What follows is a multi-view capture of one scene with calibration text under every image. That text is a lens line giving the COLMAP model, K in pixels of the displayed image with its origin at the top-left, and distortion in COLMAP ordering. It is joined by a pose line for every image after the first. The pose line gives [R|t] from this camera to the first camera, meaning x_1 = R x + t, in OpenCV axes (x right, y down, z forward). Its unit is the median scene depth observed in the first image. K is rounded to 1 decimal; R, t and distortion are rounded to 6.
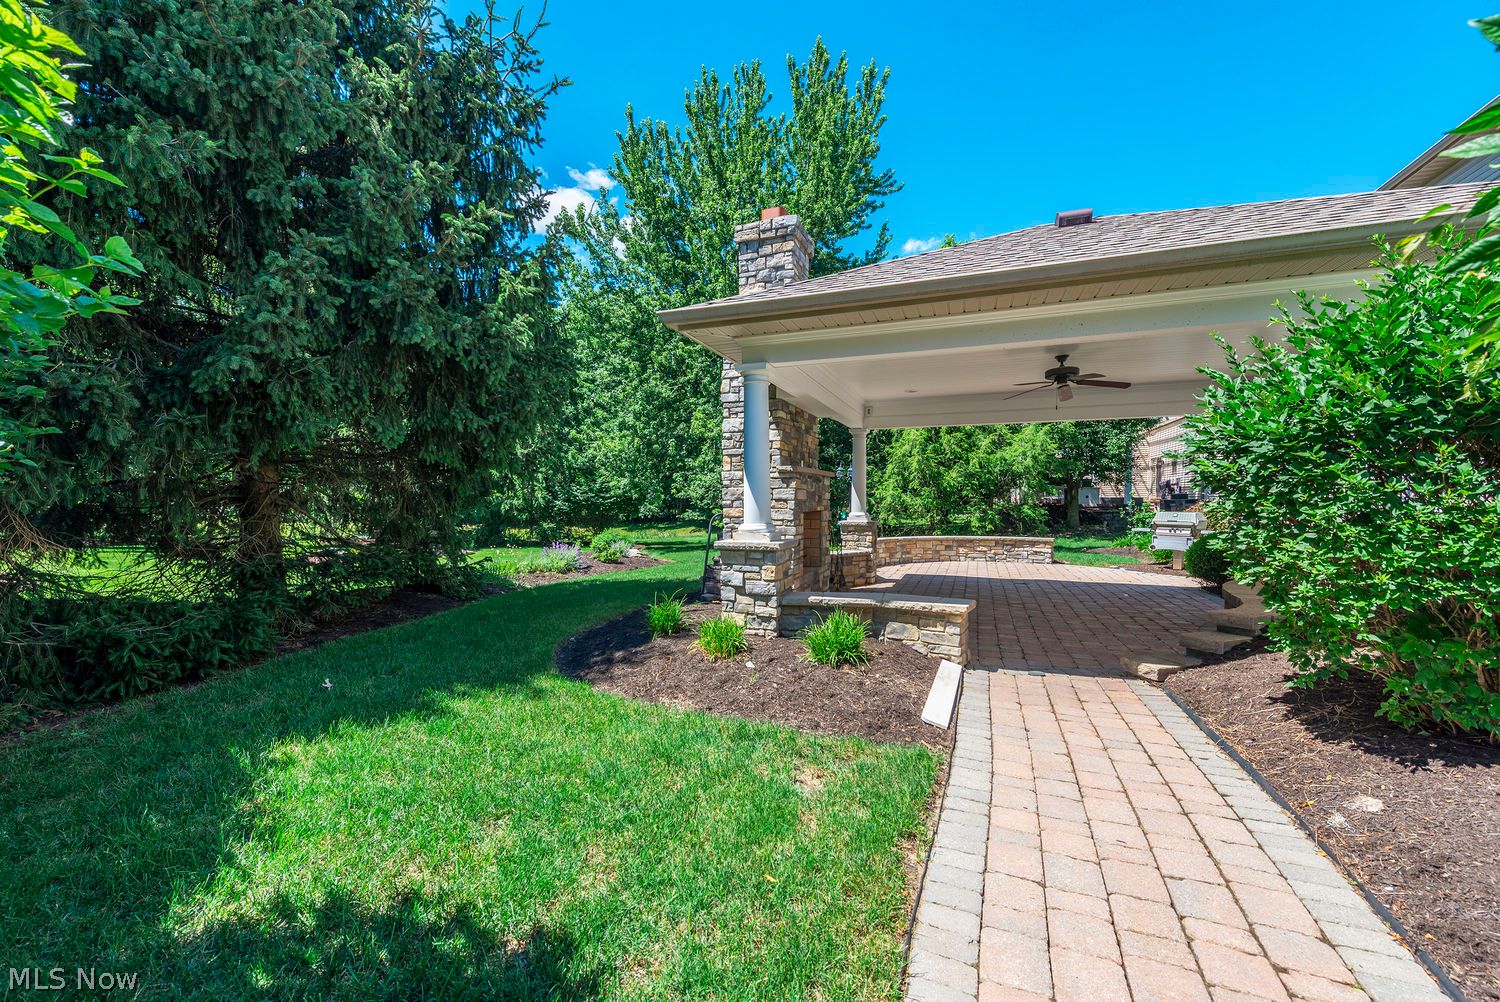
lens RADIAL K [[586.1, 0, 748.9], [0, 586.1, 510.1], [0, 0, 1]] dist [0.010570, -0.000058]
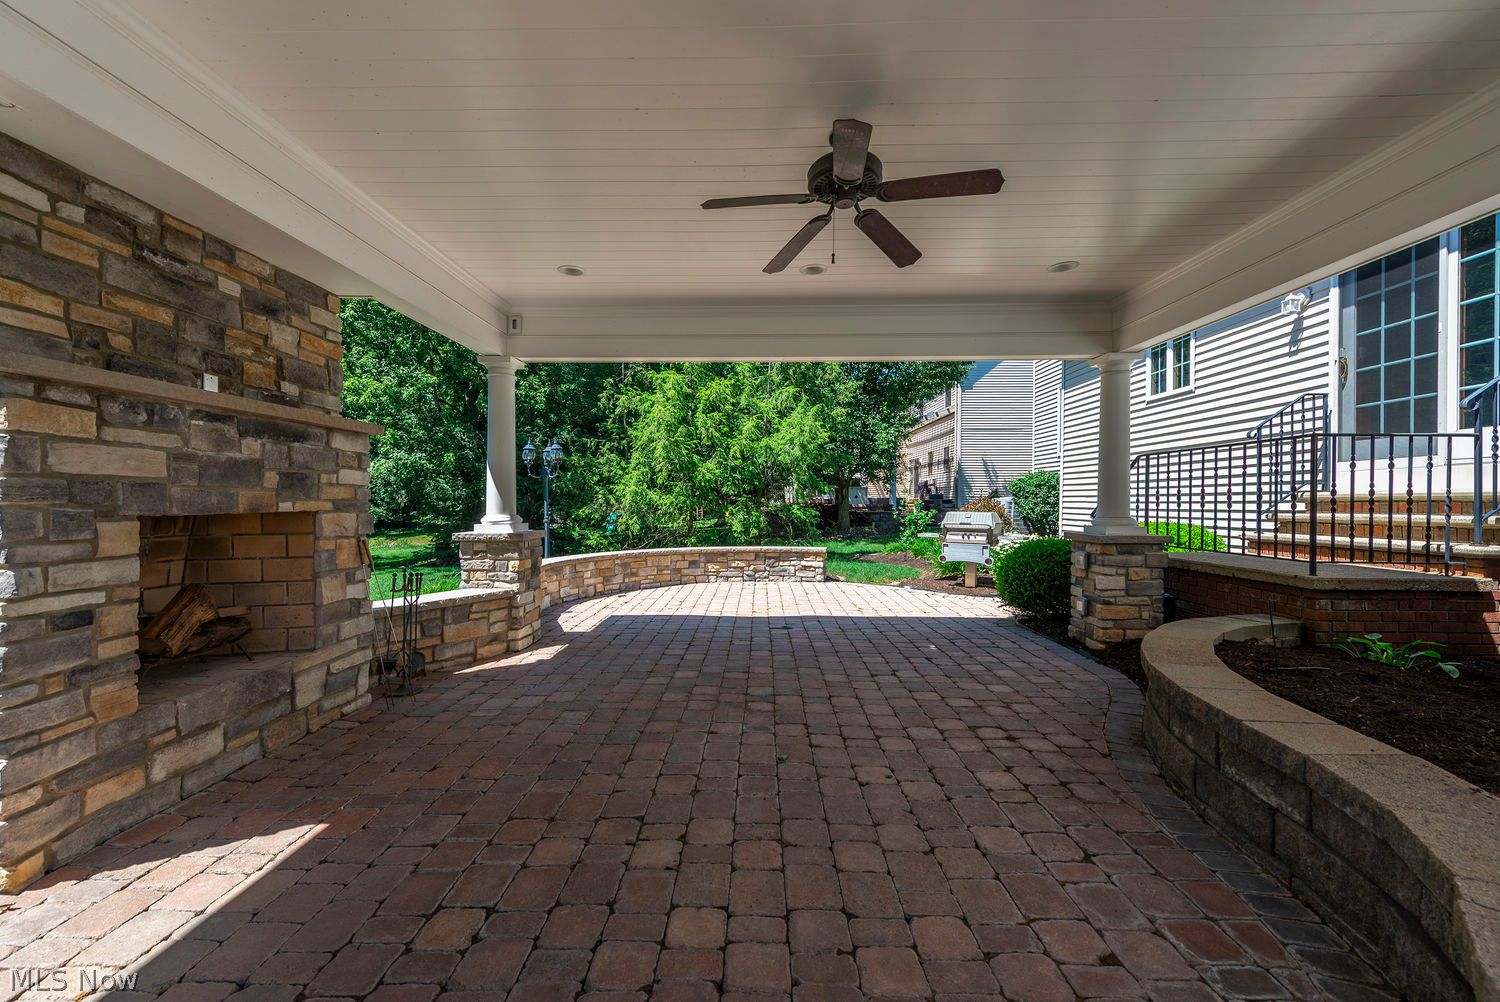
lens RADIAL K [[586.1, 0, 748.9], [0, 586.1, 510.1], [0, 0, 1]] dist [0.010570, -0.000058]
pose [[0.939473, -0.004256, 0.342596, 0.127013], [0.005601, 0.999980, -0.002937, 0.001048], [-0.342577, 0.004678, 0.939478, 0.247123]]
